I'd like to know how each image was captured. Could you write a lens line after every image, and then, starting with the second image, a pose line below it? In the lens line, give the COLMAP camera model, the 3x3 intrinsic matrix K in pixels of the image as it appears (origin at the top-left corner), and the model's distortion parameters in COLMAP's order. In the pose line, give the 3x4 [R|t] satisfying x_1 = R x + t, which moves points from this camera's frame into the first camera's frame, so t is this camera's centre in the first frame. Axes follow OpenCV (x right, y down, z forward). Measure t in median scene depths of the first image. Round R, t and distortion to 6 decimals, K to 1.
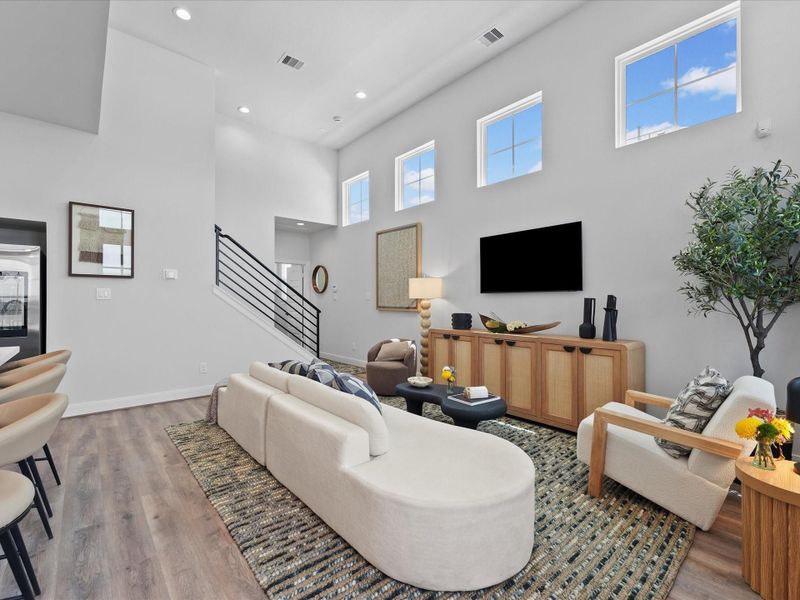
lens RADIAL K [[363.3, 0, 398.5], [0, 363.3, 297.3], [0, 0, 1]] dist [0.007339, -0.000952]
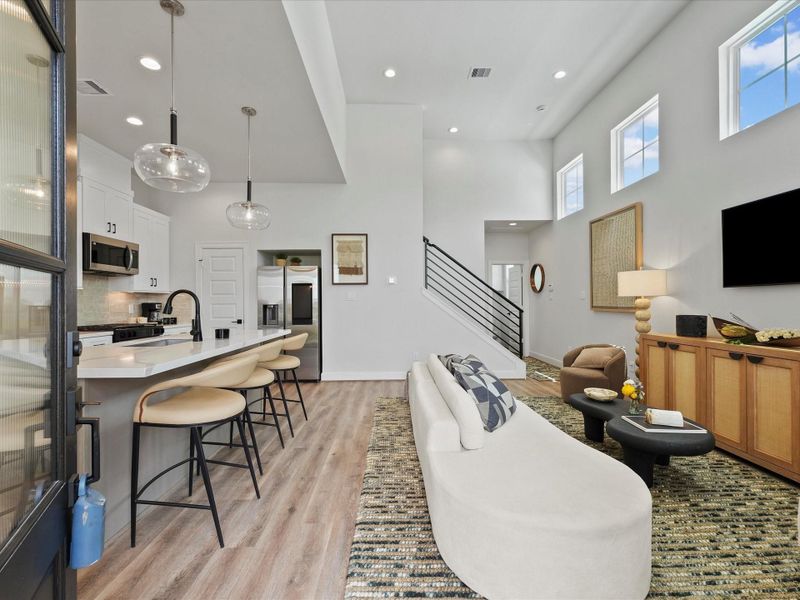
lens RADIAL K [[362.0, 0, 398.4], [0, 362.0, 300.3], [0, 0, 1]] dist [0.014950, -0.005986]
pose [[0.771226, -0.009074, -0.636497, 0.232984], [0.012826, 0.999917, 0.001285, 0.006337], [0.636432, -0.009155, 0.771278, 0.047829]]
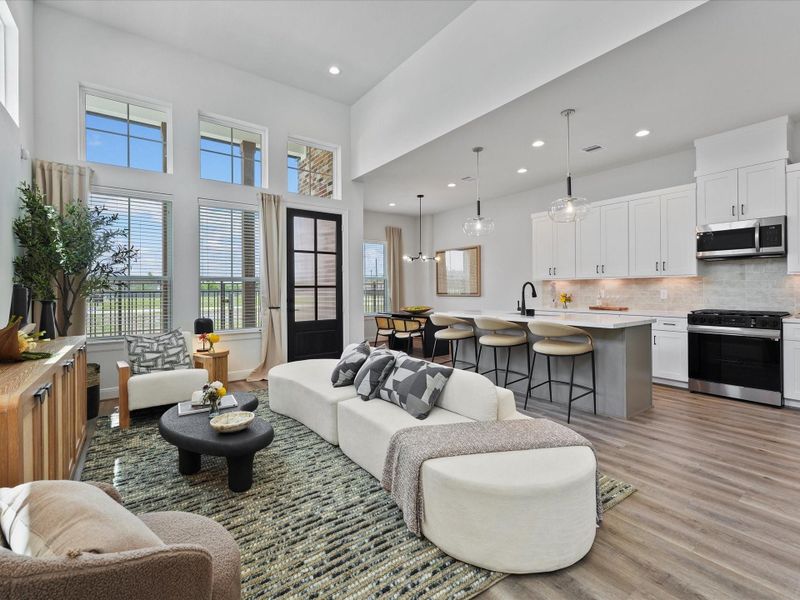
lens RADIAL K [[364.5, 0, 399.9], [0, 364.5, 291.6], [0, 0, 1]] dist [0.006691, -0.001533]
pose [[-0.997019, 0.005565, 0.076949, -0.265028], [0.005114, 0.999969, -0.006060, 0.016408], [-0.076981, -0.005649, -0.997017, 1.565854]]
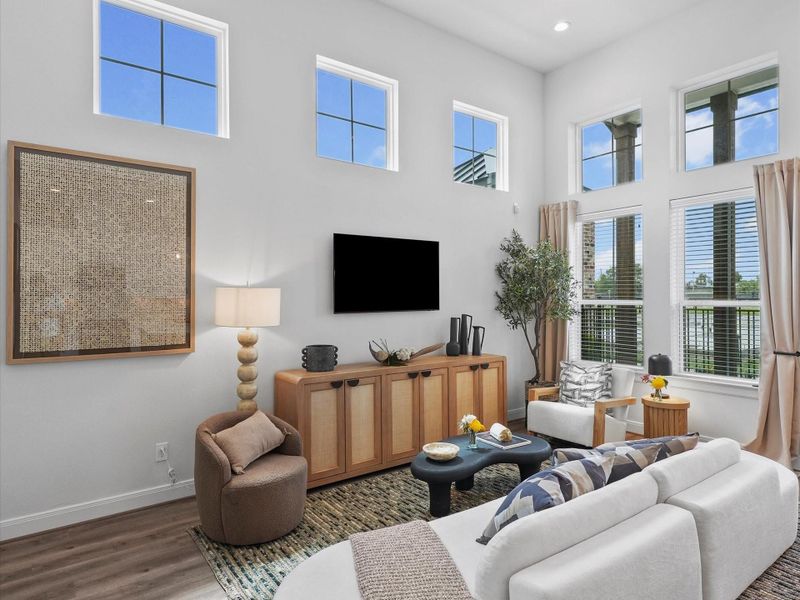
lens RADIAL K [[479.1, 0, 396.0], [0, 479.1, 294.1], [0, 0, 1]] dist [0.006921, -0.002263]
pose [[0.080534, 0.003782, 0.996745, -0.823016], [-0.006405, 0.999974, -0.003277, -0.056362], [-0.996731, -0.006120, 0.080556, 0.992988]]
